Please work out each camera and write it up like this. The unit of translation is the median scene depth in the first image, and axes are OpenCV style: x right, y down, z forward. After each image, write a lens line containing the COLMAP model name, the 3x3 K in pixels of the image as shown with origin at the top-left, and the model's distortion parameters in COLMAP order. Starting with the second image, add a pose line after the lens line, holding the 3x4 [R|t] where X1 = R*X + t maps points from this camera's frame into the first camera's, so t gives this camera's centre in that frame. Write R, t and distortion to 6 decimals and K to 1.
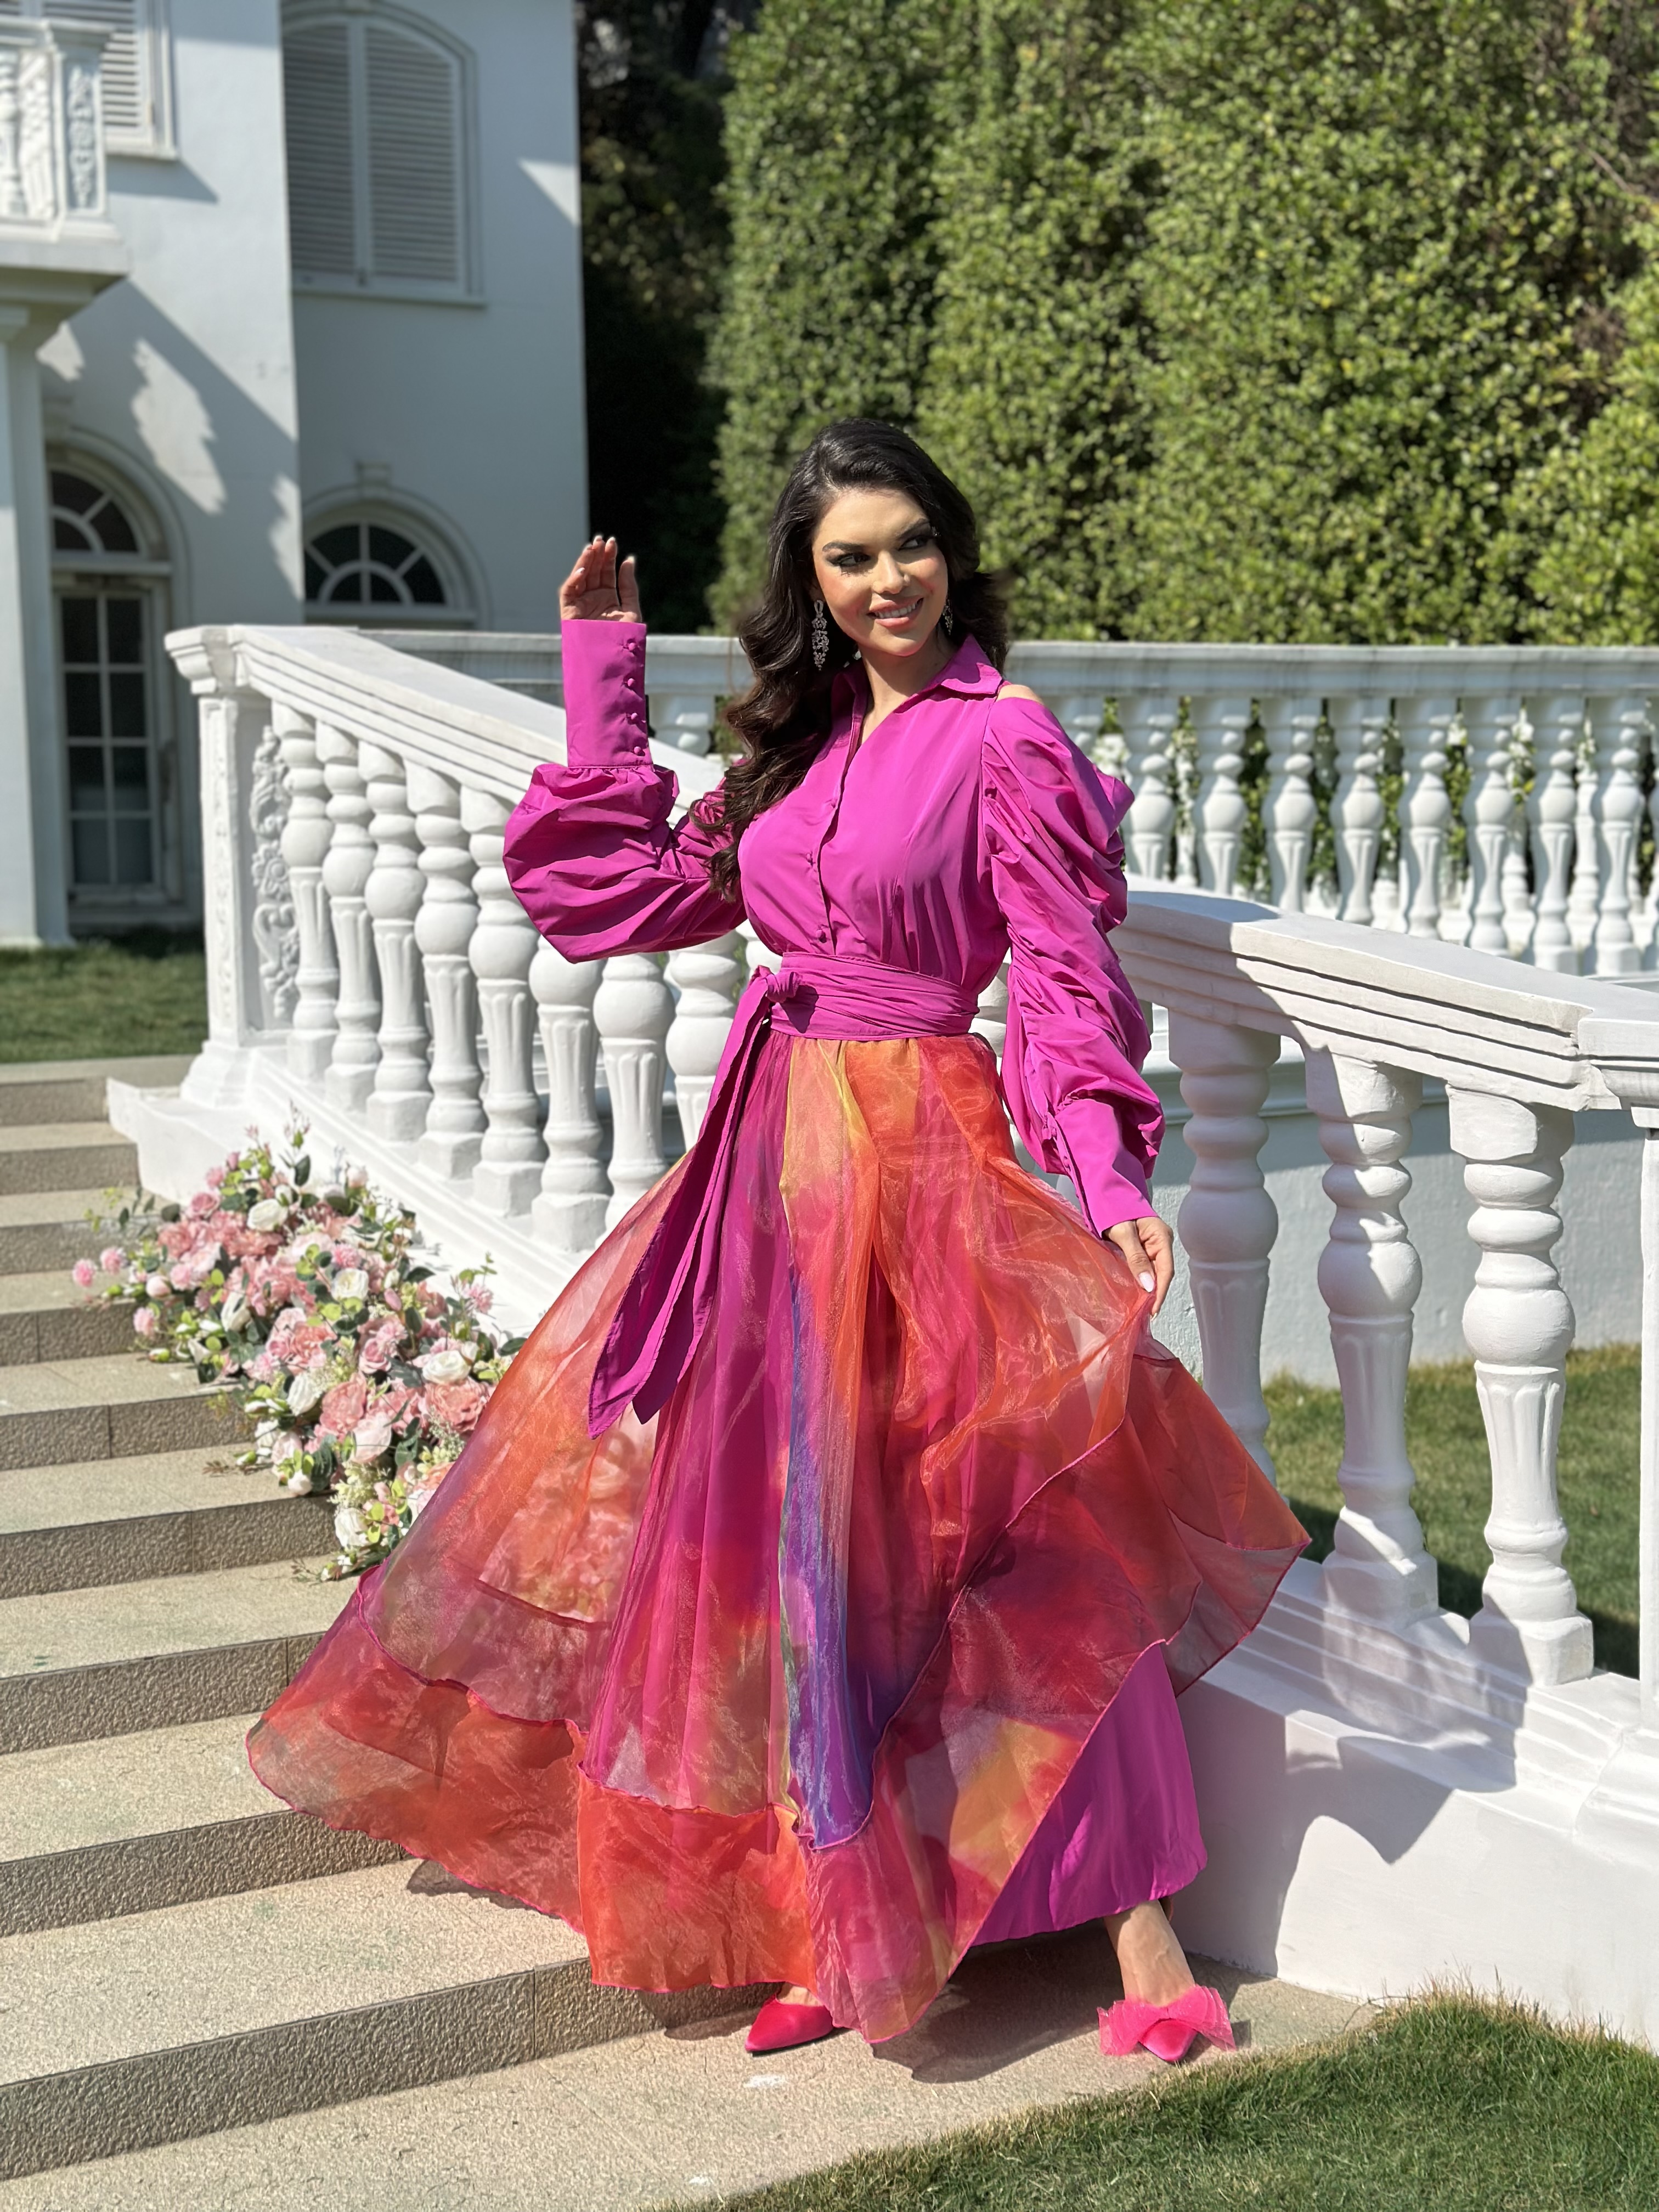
lens RADIAL K [[3094.3, 0, 825.8], [0, 3094.3, 1126.6], [0, 0, 1]] dist [0.116357, 0.000000]
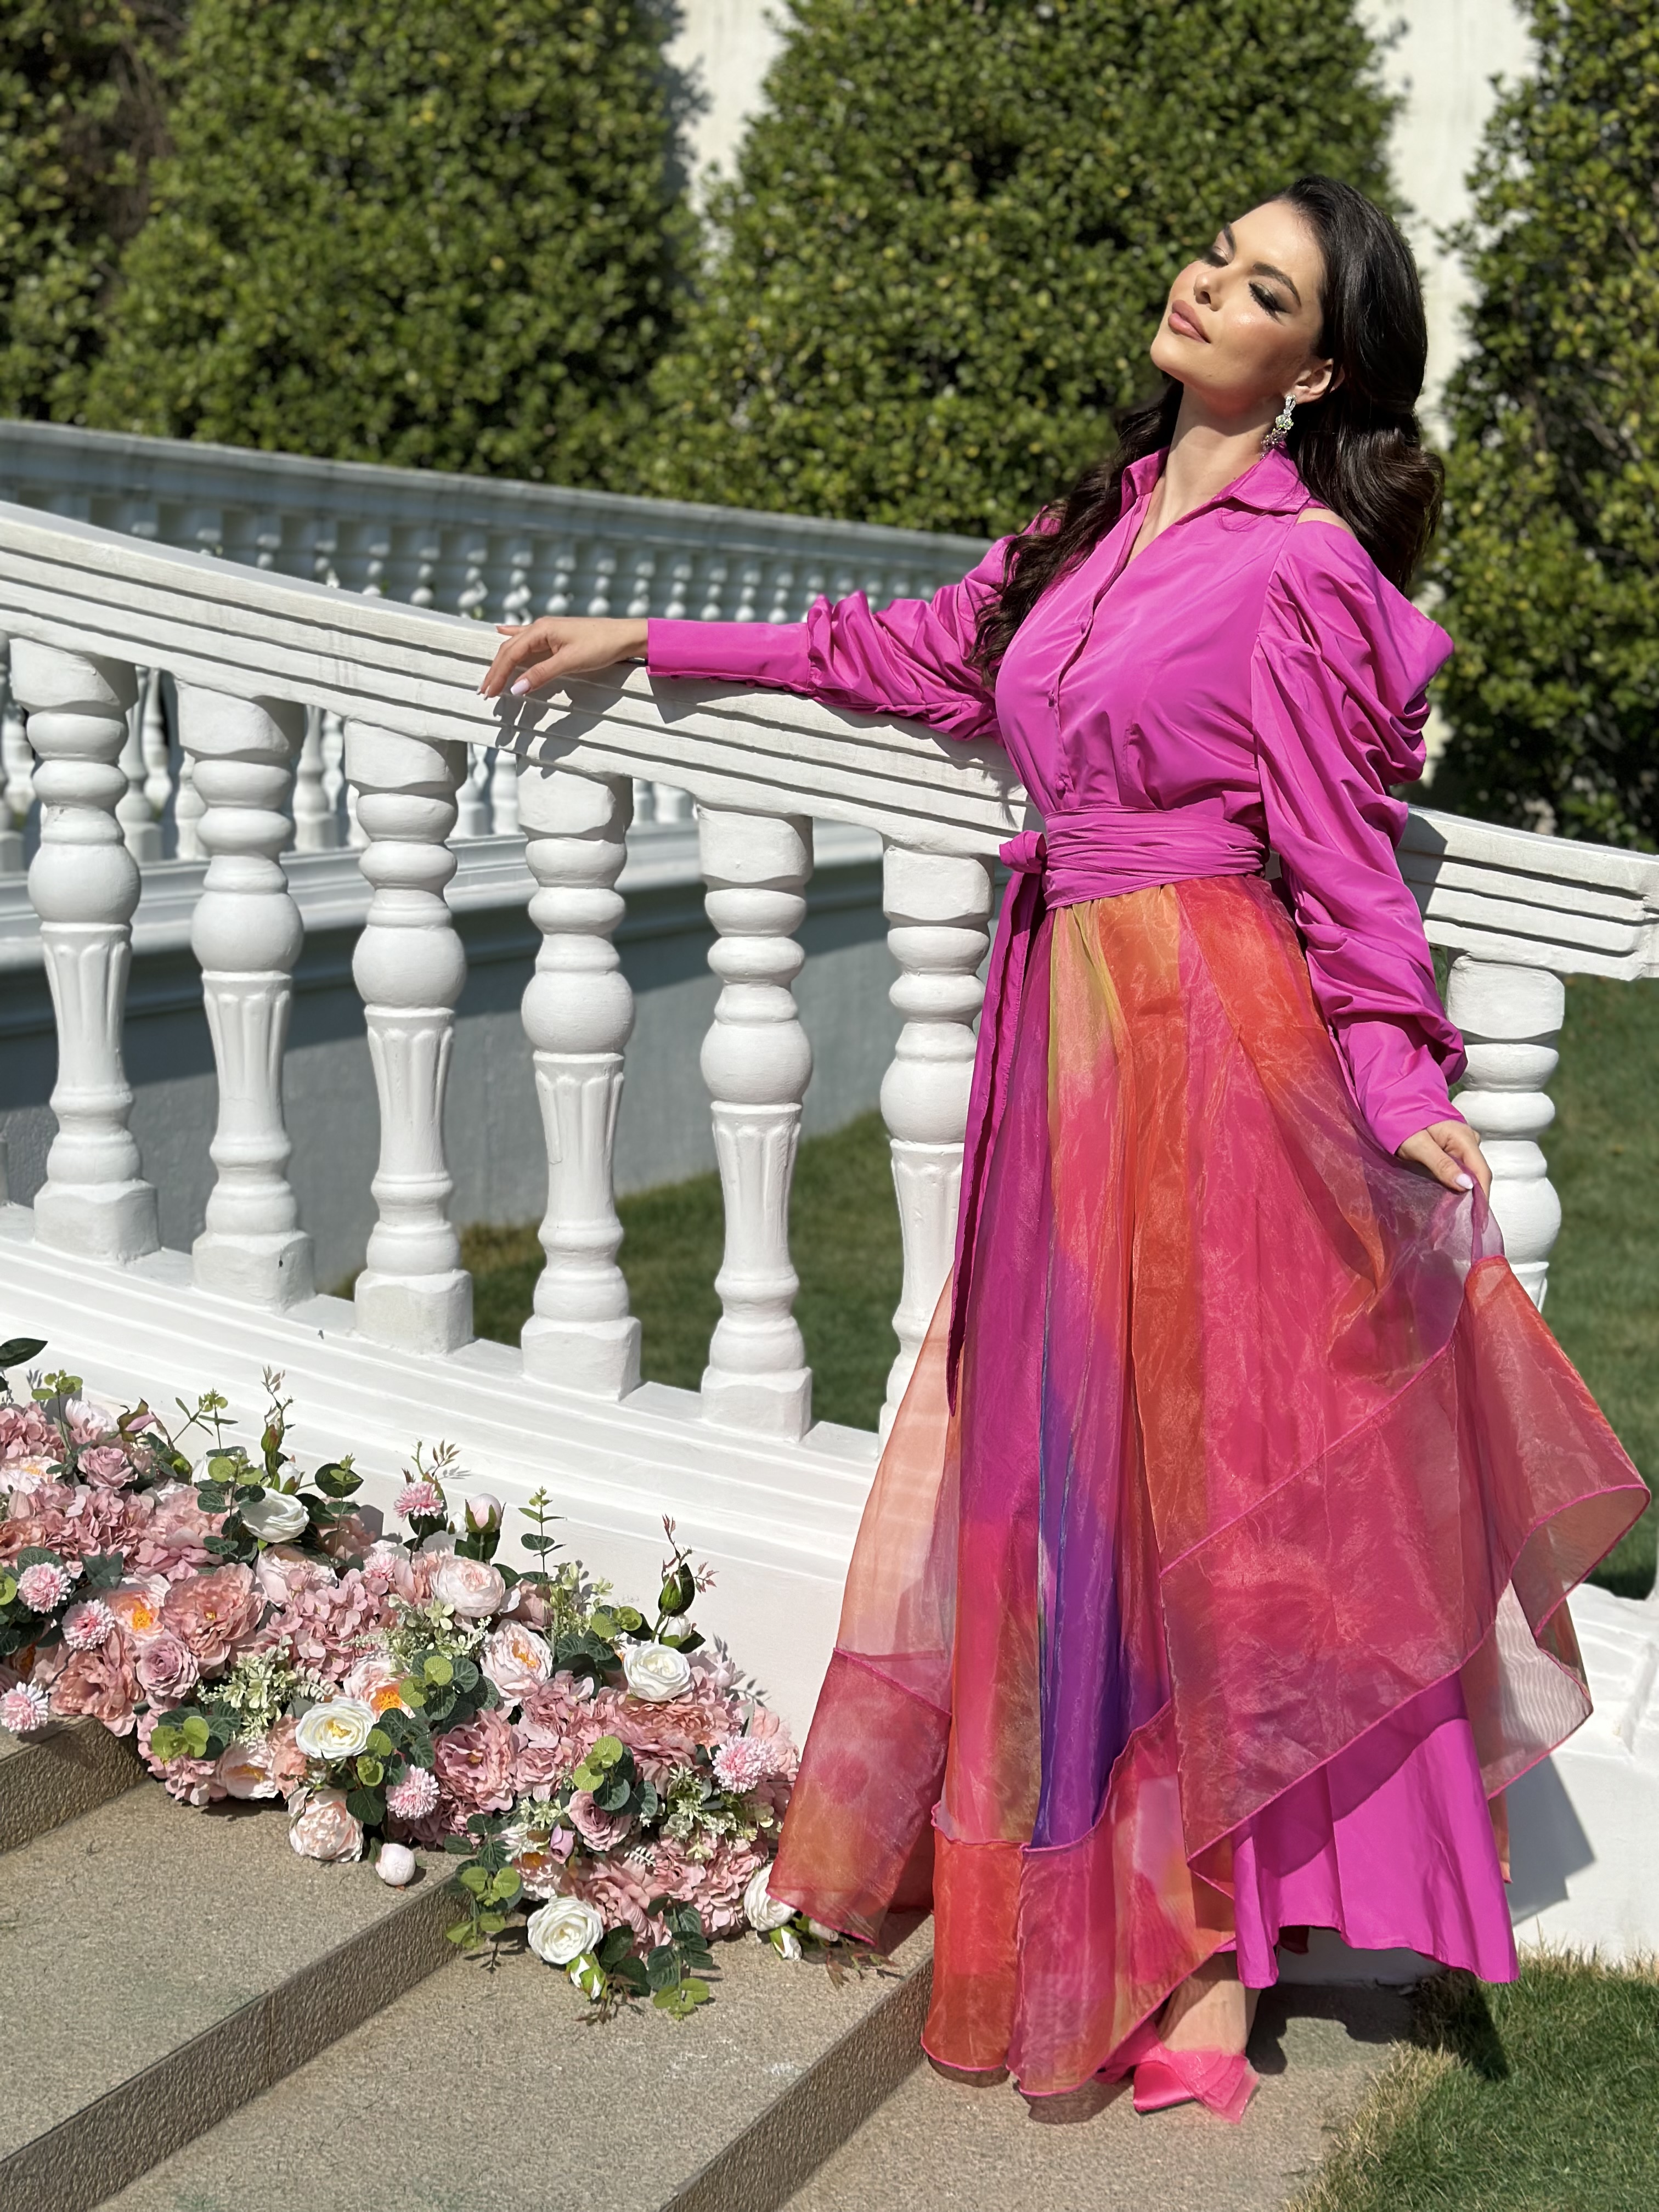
lens RADIAL K [[3094.3, 0, 812.0], [0, 3094.3, 1117.6], [0, 0, 1]] dist [0.116357, 0.000000]
pose [[0.819100, -0.058618, 0.570647, -0.232628], [0.033302, 0.997947, 0.054709, -0.011166], [-0.572683, -0.025809, 0.819371, 0.187318]]
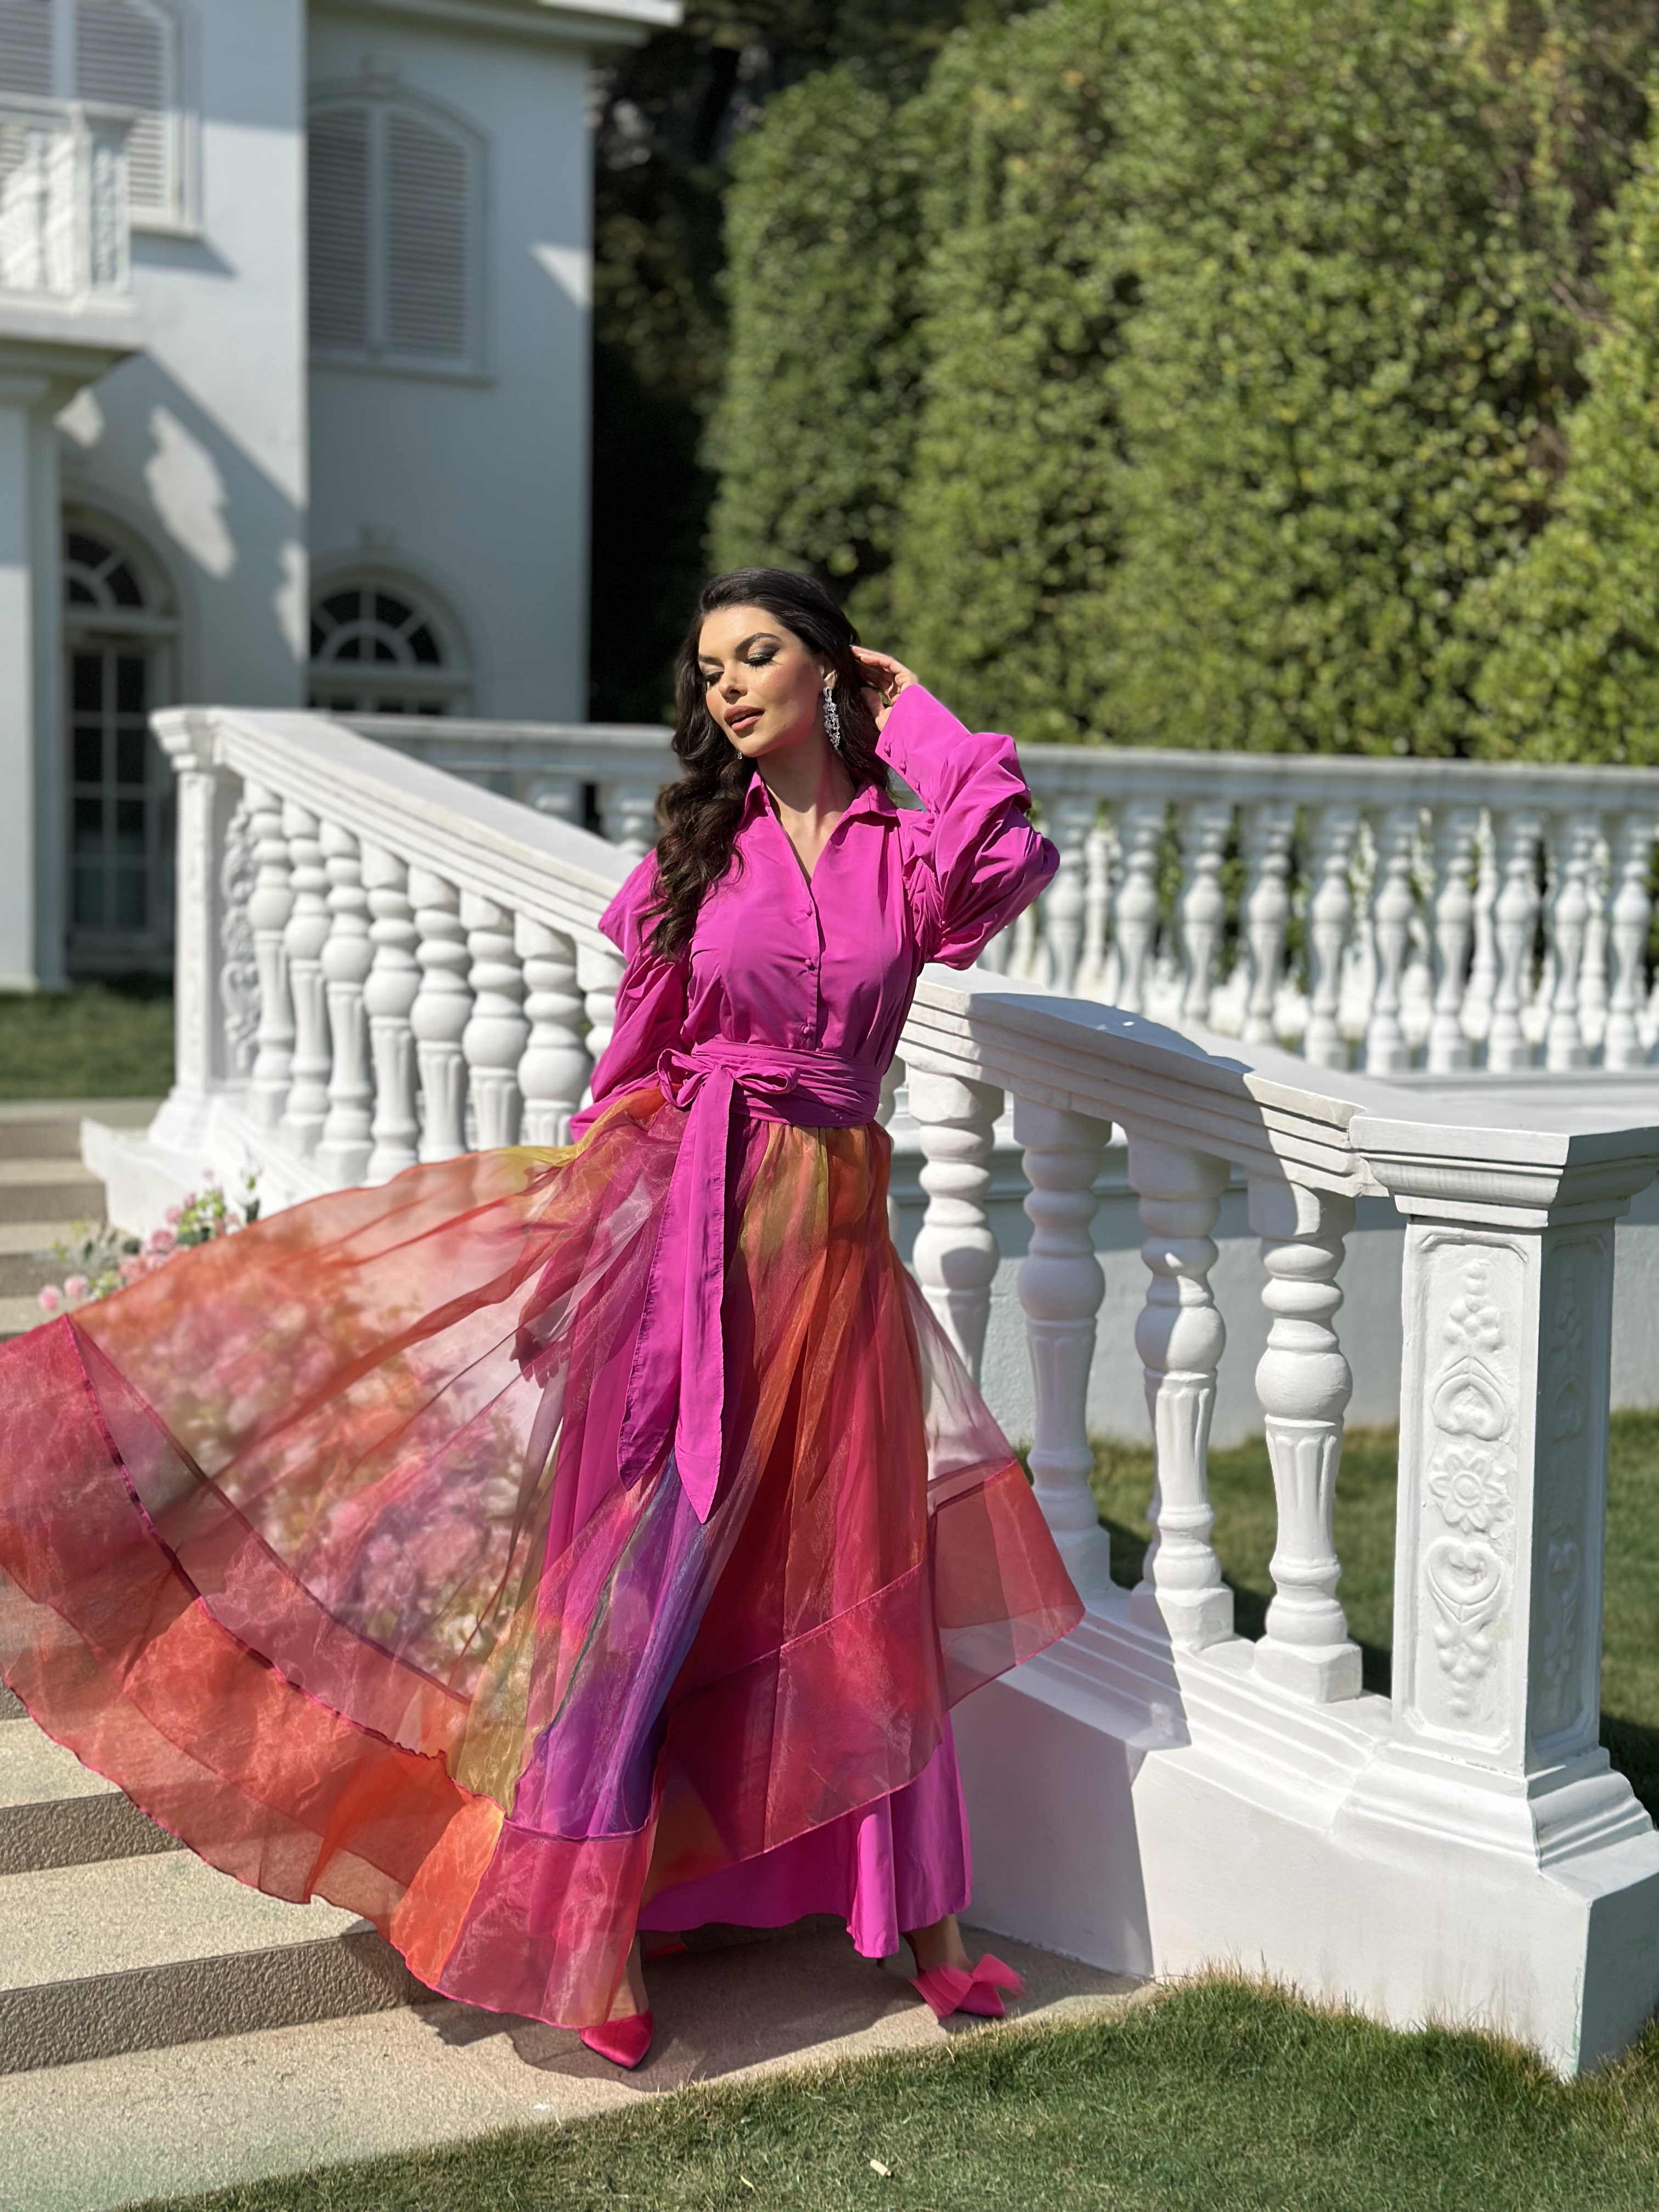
lens RADIAL K [[3094.3, 0, 815.6], [0, 3094.3, 1119.0], [0, 0, 1]] dist [0.116357, 0.000000]
pose [[0.999408, 0.034311, -0.002602, 0.022528], [-0.034360, 0.999173, -0.021746, -0.000957], [0.001854, 0.021823, 0.999760, -0.067220]]
